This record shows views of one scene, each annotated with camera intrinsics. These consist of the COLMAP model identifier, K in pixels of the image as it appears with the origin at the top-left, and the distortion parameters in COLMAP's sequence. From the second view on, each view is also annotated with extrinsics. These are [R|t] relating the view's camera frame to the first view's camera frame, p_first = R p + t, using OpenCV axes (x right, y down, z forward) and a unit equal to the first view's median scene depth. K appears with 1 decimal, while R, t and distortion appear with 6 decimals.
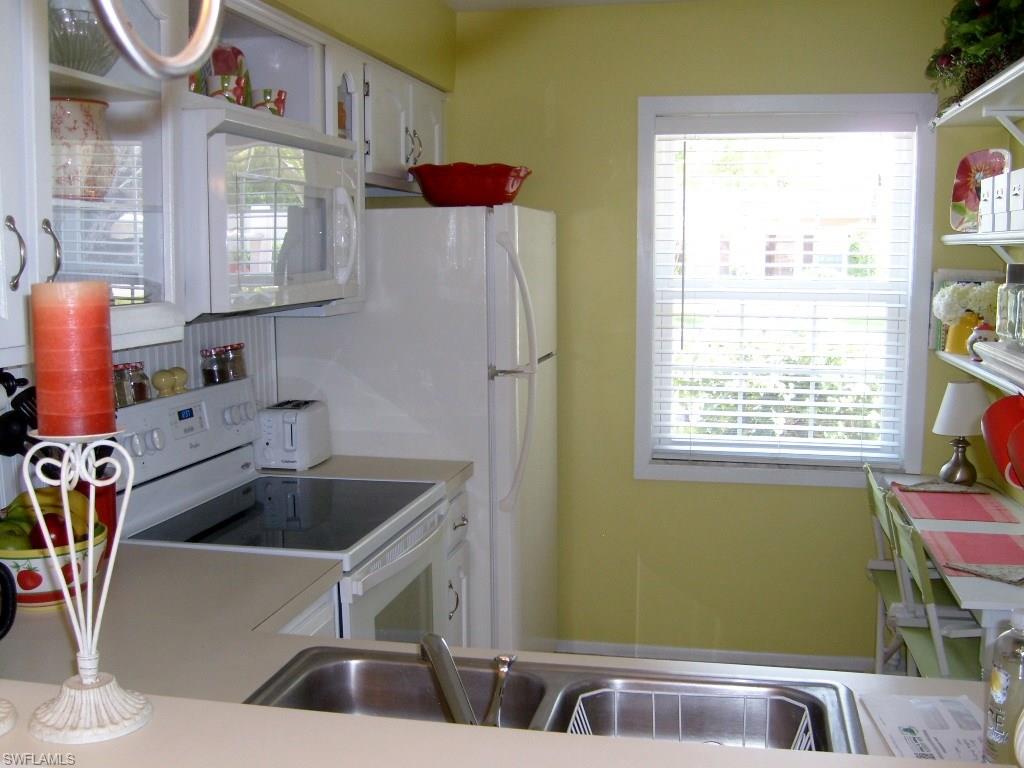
lens RADIAL K [[1099.1, 0, 522.1], [0, 1099.1, 383.8], [0, 0, 1]] dist [-0.081221, 0.000000]
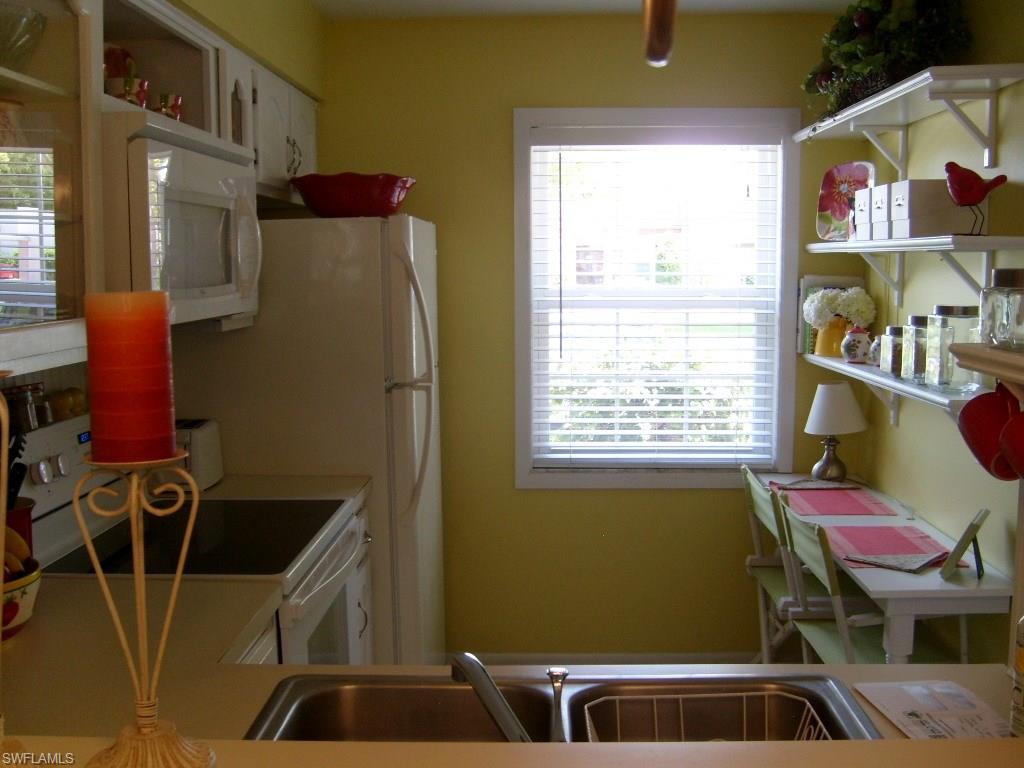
lens RADIAL K [[1099.1, 0, 521.8], [0, 1099.1, 384.4], [0, 0, 1]] dist [-0.081221, 0.000000]
pose [[0.984660, -0.024483, 0.172760, -0.074215], [0.026088, 0.999635, -0.007026, -0.001048], [-0.172525, 0.011426, 0.984939, 0.010217]]
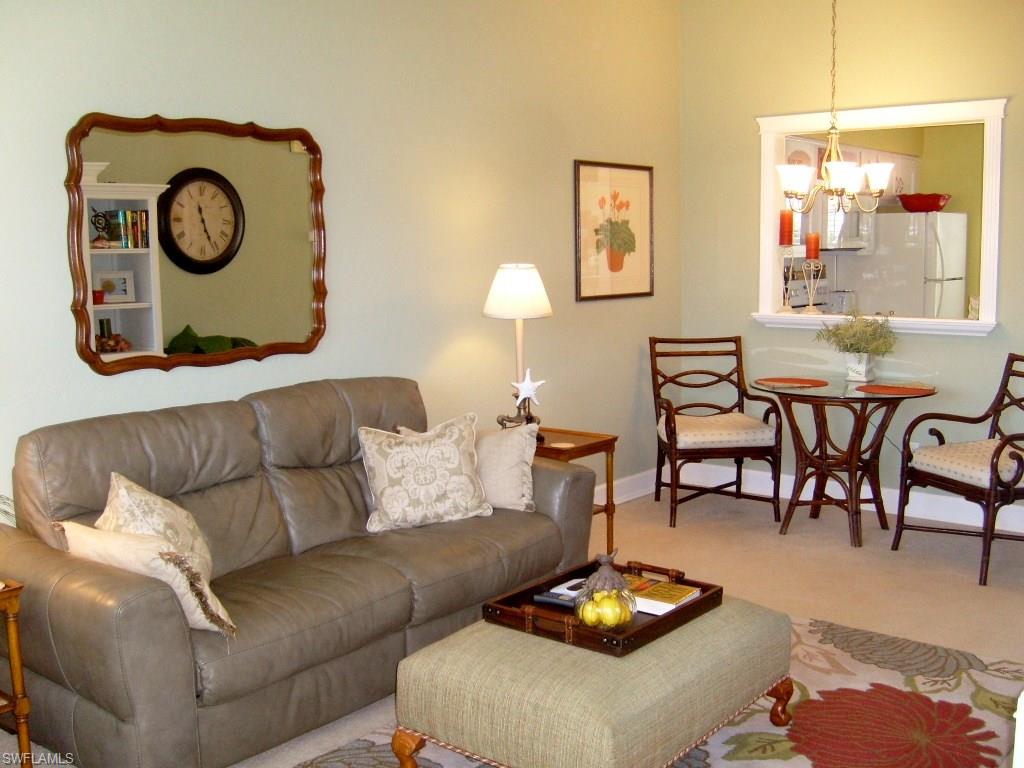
lens RADIAL K [[1099.1, 0, 513.9], [0, 1099.1, 385.9], [0, 0, 1]] dist [-0.081221, 0.000000]
pose [[0.883588, 0.051404, -0.465435, 0.274943], [-0.044133, 0.998674, 0.026515, 0.184939], [0.466181, -0.002887, 0.884685, -1.439819]]
